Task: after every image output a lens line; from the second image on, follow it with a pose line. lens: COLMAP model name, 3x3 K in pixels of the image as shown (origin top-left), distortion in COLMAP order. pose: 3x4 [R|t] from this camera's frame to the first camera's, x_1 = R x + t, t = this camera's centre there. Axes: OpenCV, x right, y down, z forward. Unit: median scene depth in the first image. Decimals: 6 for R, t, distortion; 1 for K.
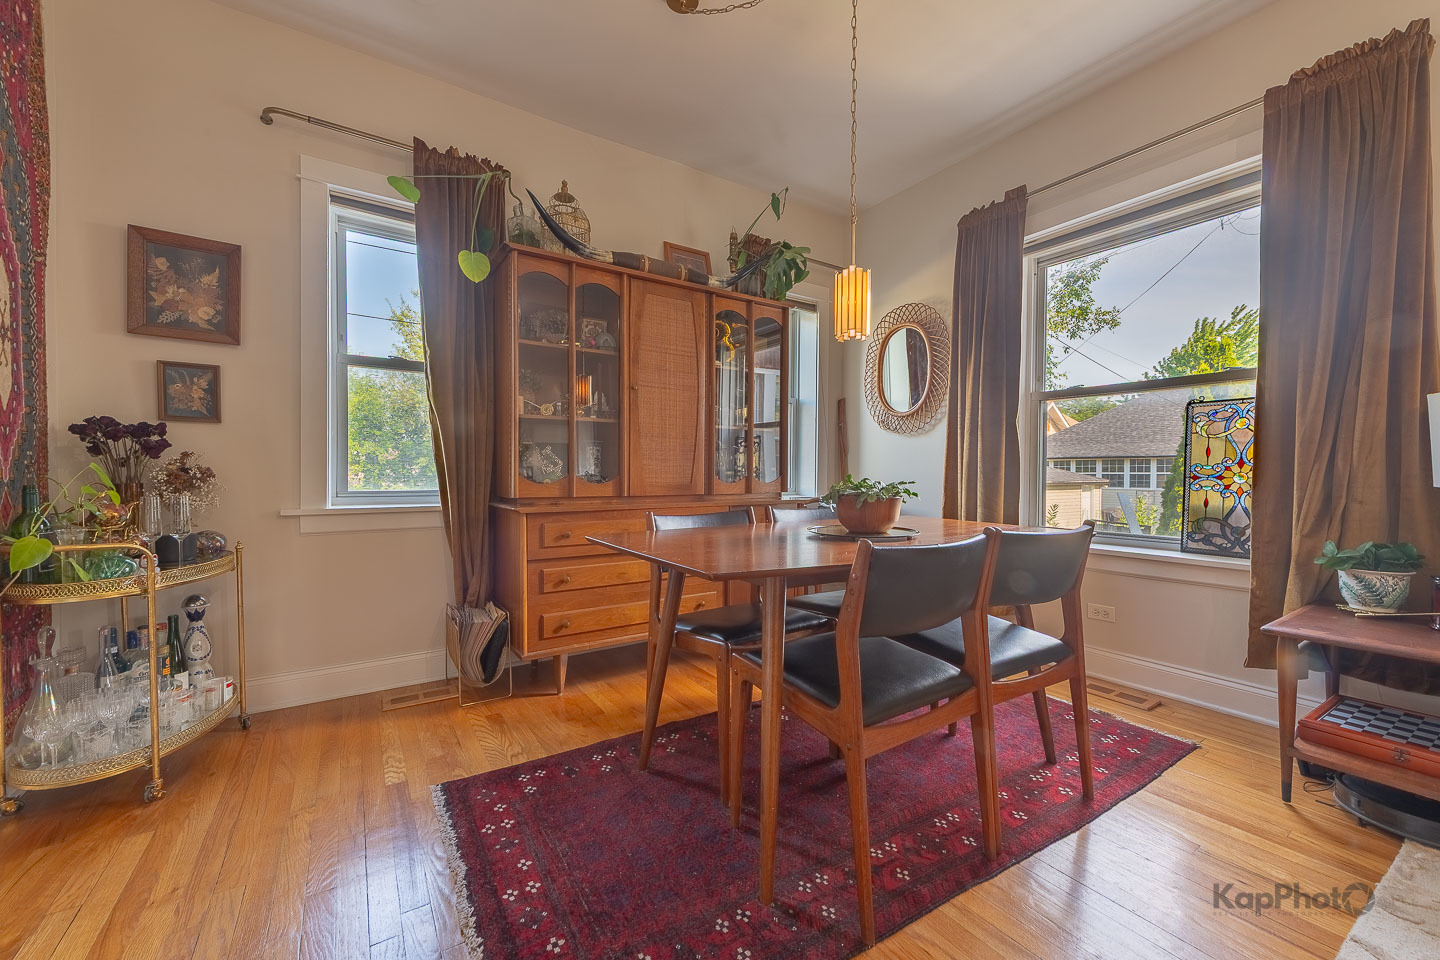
lens RADIAL K [[587.6, 0, 747.9], [0, 587.6, 473.8], [0, 0, 1]] dist [0.008762, -0.000078]
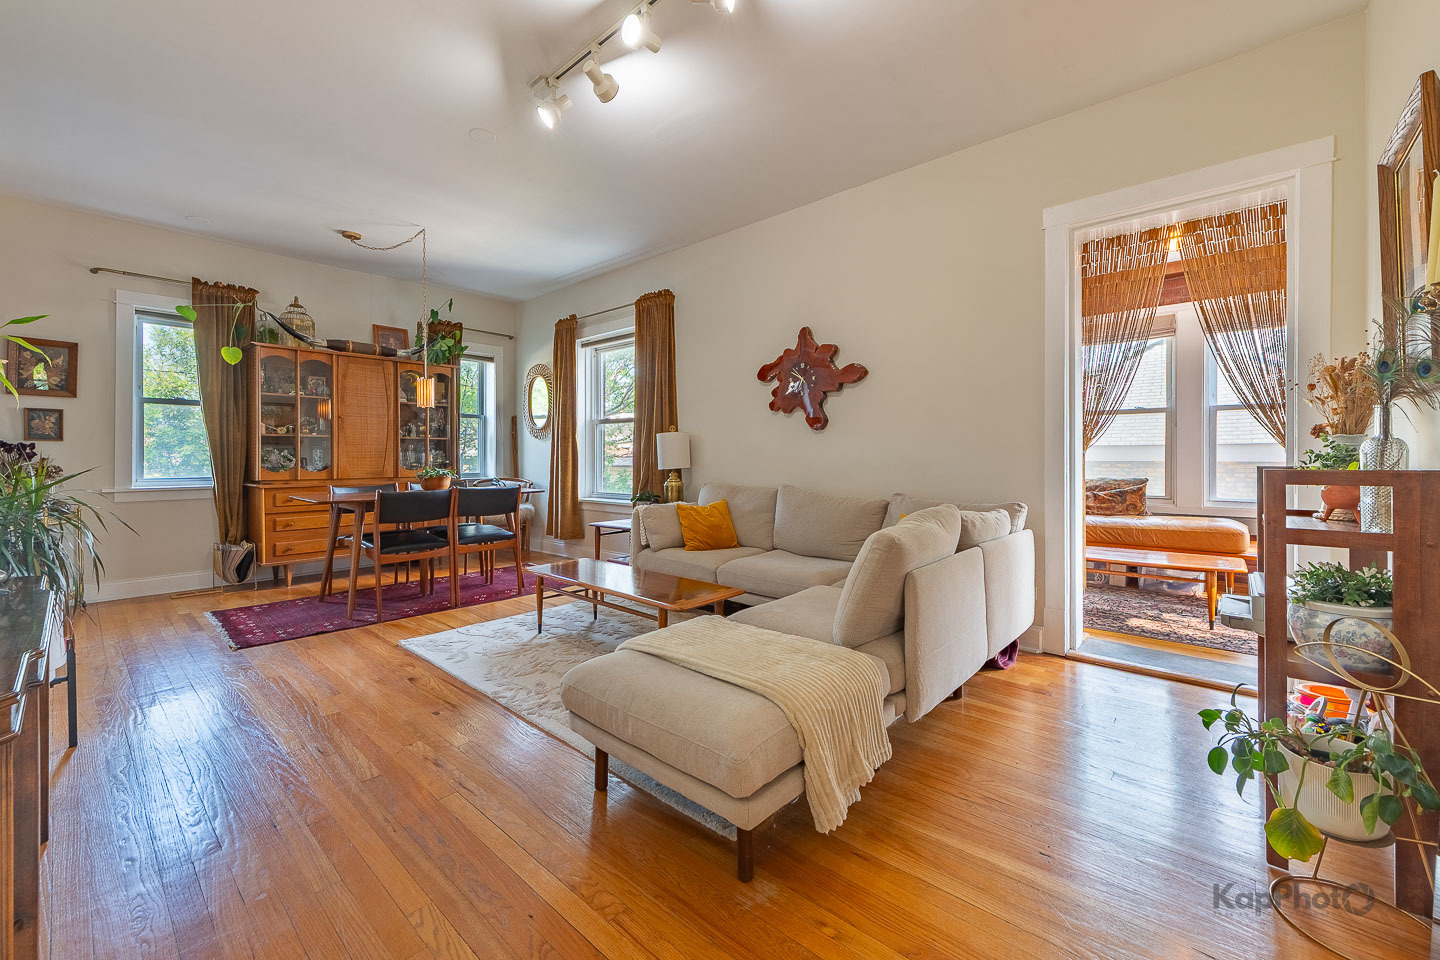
lens RADIAL K [[537.5, 0, 698.3], [0, 537.5, 454.1], [0, 0, 1]] dist [0.001045, 0.000063]
pose [[0.967621, -0.005279, 0.252354, 0.520898], [0.008356, 0.999903, -0.011124, -0.011047], [-0.252270, 0.012872, 0.967571, -0.991037]]
